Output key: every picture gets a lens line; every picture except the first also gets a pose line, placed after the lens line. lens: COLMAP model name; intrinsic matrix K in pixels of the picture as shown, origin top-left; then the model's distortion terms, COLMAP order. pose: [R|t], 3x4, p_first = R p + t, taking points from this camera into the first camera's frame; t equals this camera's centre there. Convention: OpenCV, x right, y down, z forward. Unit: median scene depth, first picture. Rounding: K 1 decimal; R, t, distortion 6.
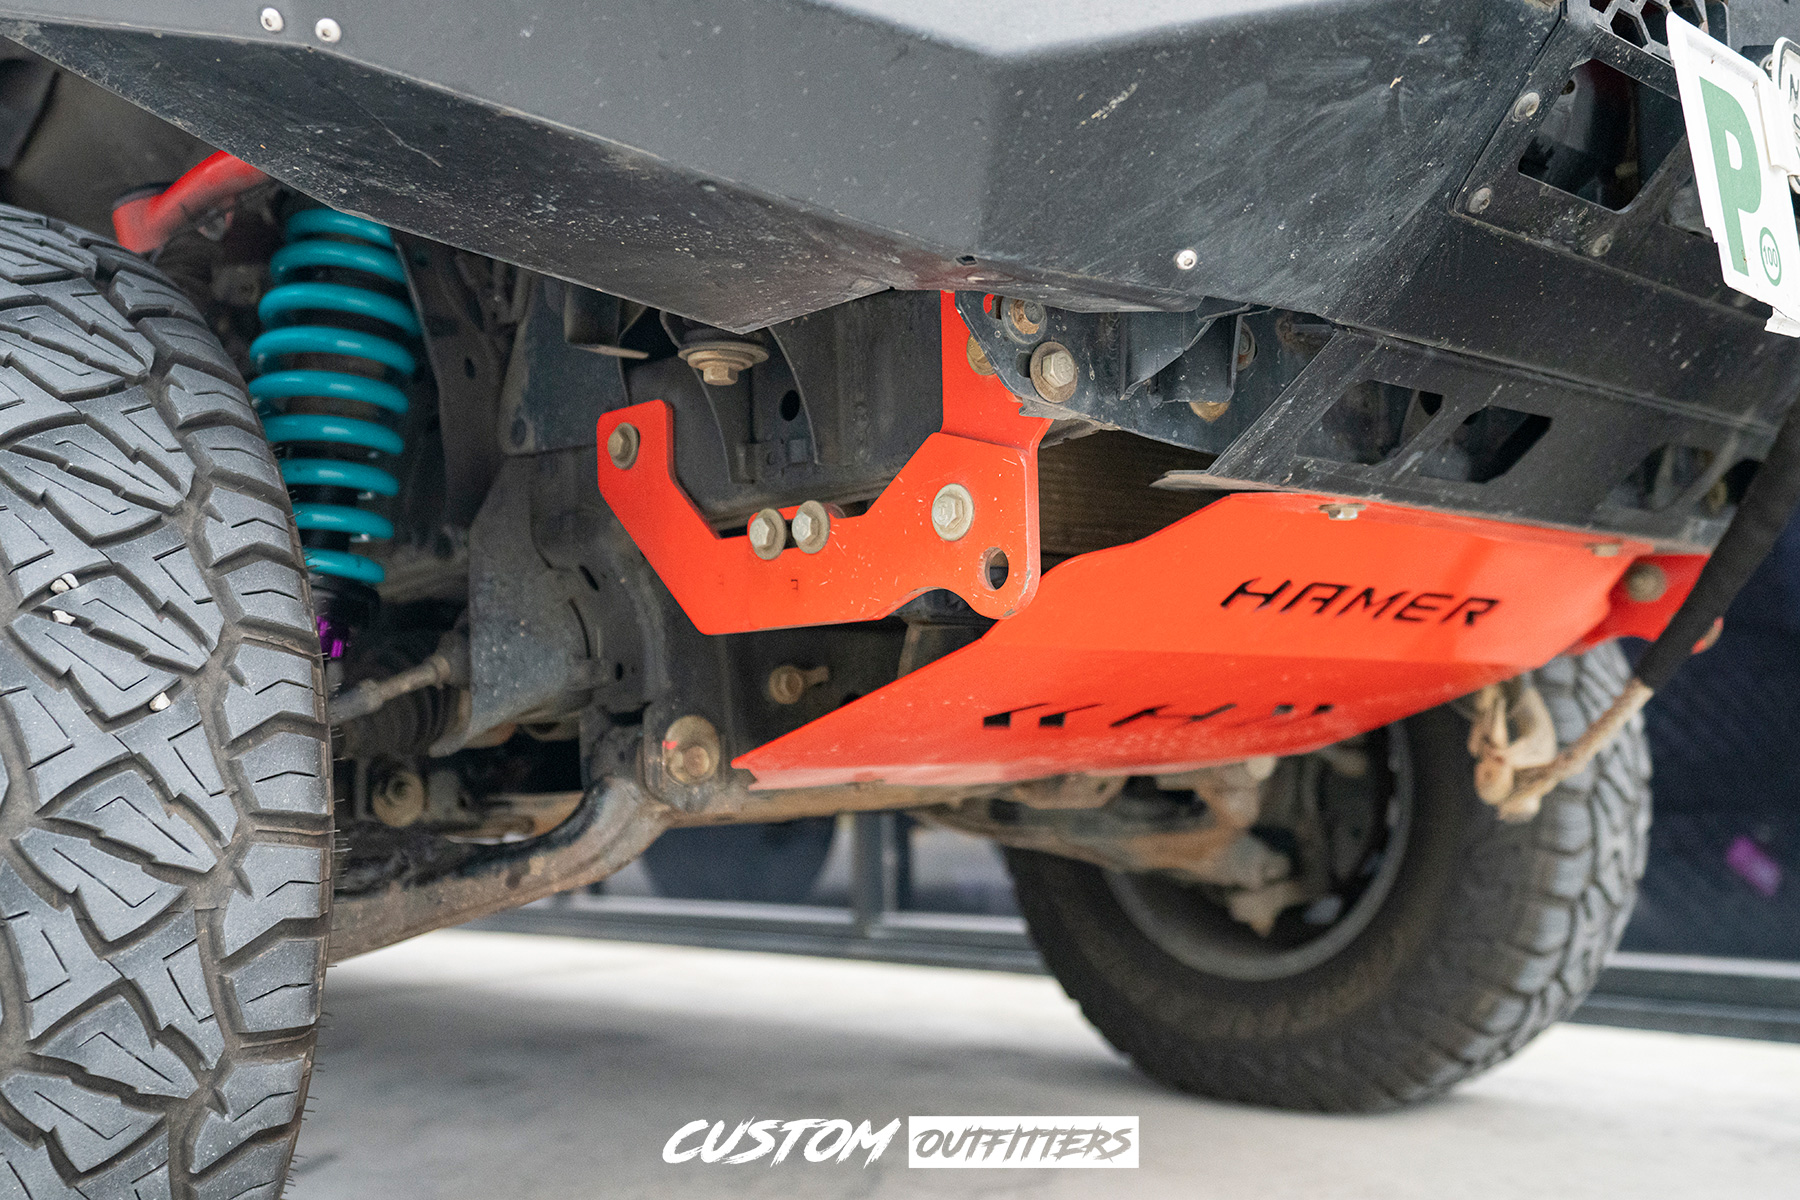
lens RADIAL K [[2134.7, 0, 900.0], [0, 2134.7, 600.0], [0, 0, 1]] dist [0.054776, -0.018548]
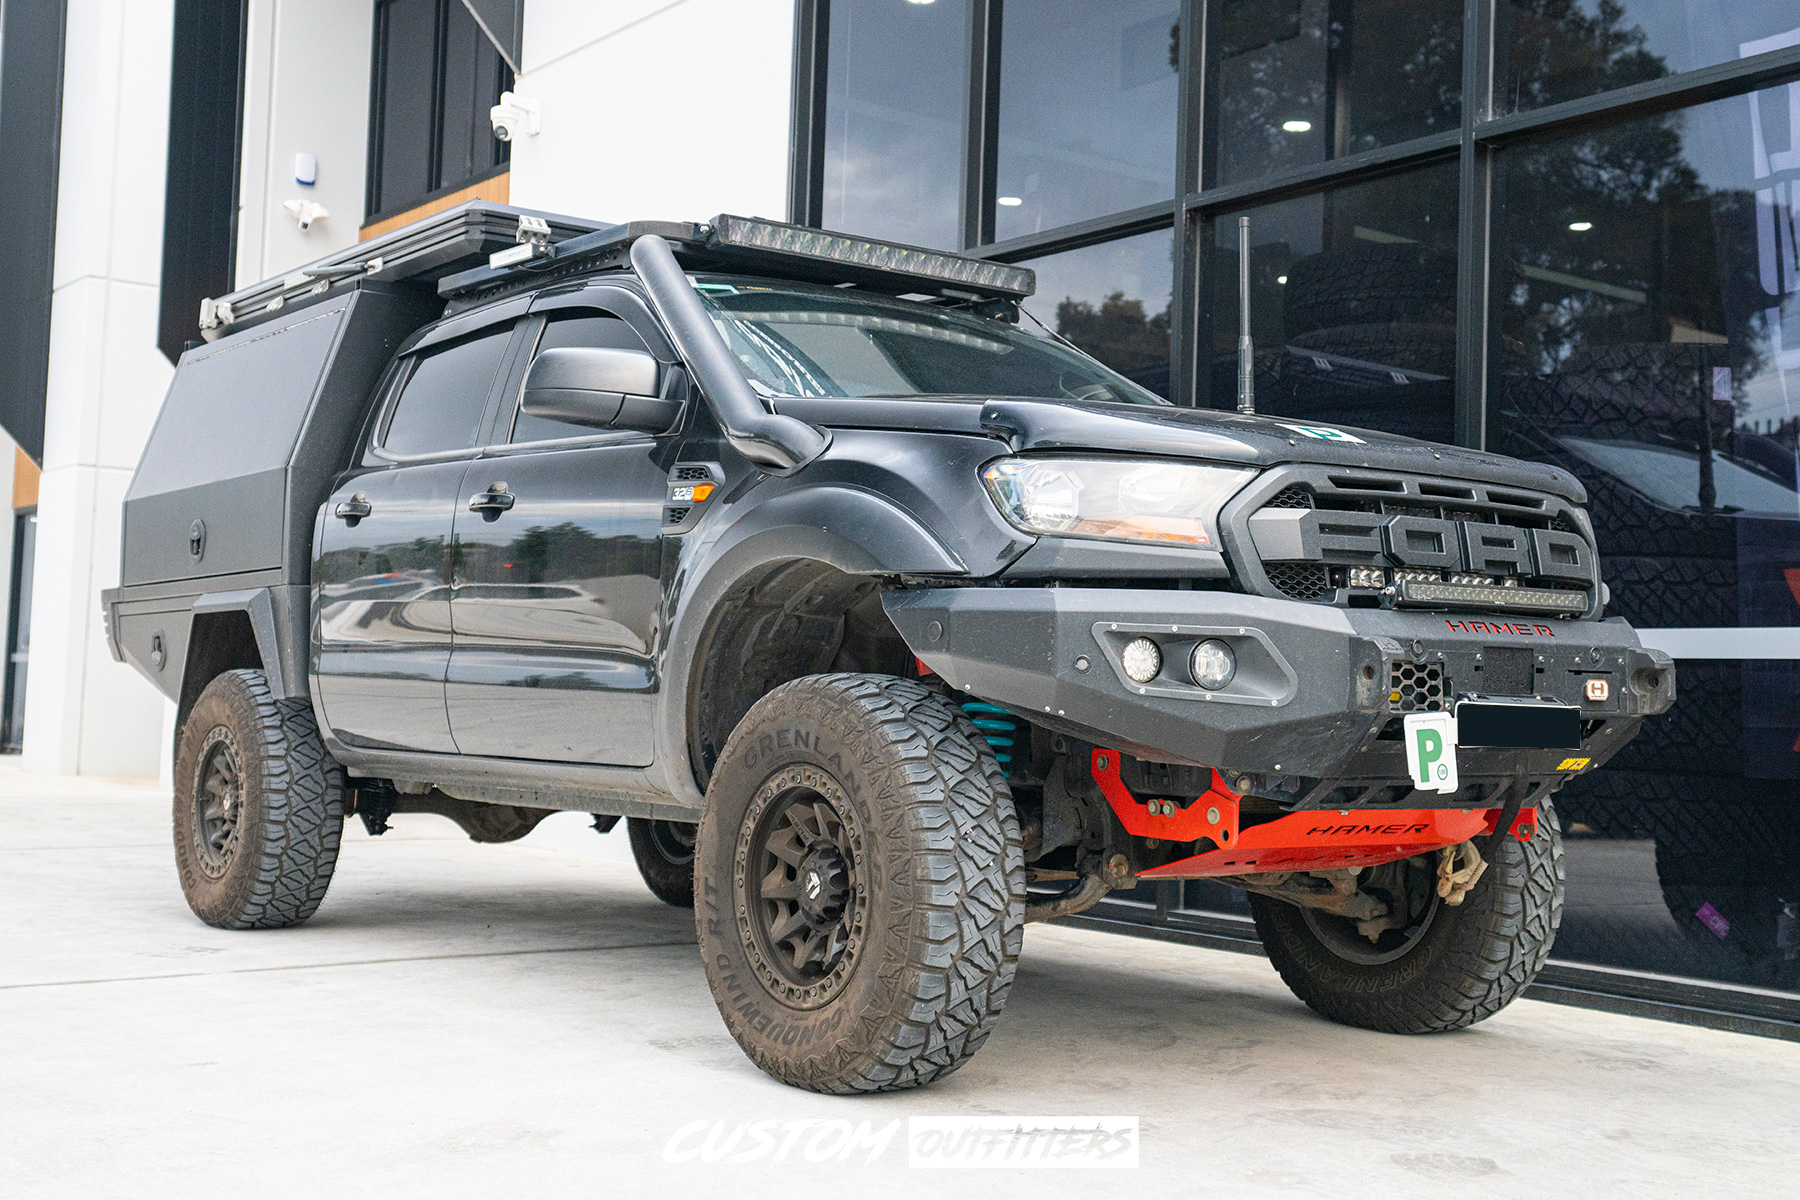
lens RADIAL K [[2084.2, 0, 900.0], [0, 2084.2, 600.0], [0, 0, 1]] dist [0.021133, 0.045201]
pose [[0.988746, 0.046562, -0.142173, -0.009191], [-0.044531, 0.998856, 0.017431, -0.316757], [0.142822, -0.010904, 0.989688, -1.760167]]
